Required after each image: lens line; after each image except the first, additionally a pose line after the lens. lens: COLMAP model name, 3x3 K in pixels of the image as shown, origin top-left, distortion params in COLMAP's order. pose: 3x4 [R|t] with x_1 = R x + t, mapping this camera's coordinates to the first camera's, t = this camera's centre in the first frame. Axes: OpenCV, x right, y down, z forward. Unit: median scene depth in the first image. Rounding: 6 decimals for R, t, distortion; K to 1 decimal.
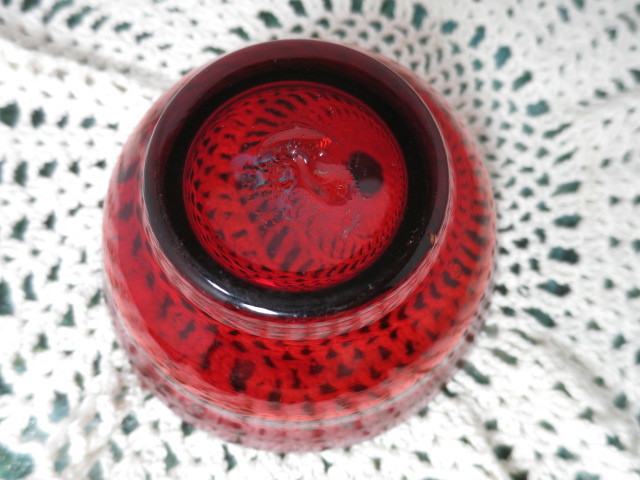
lens RADIAL K [[449.0, 0, 315.6], [0, 449.0, 240.7], [0, 0, 1]] dist [-0.012237, -0.004347]
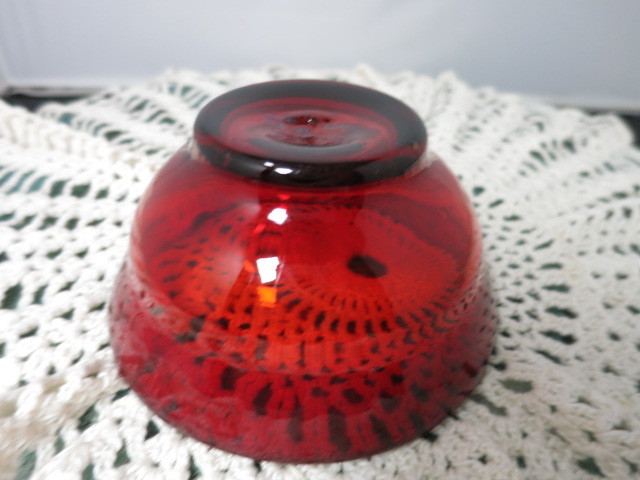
lens RADIAL K [[449.0, 0, 324.1], [0, 449.0, 240.9], [0, 0, 1]] dist [-0.012237, -0.004347]
pose [[0.998129, 0.048901, -0.036709, 0.046695], [-0.061144, 0.793498, -0.605494, 0.567444], [-0.000481, 0.606606, 0.795003, 0.094752]]
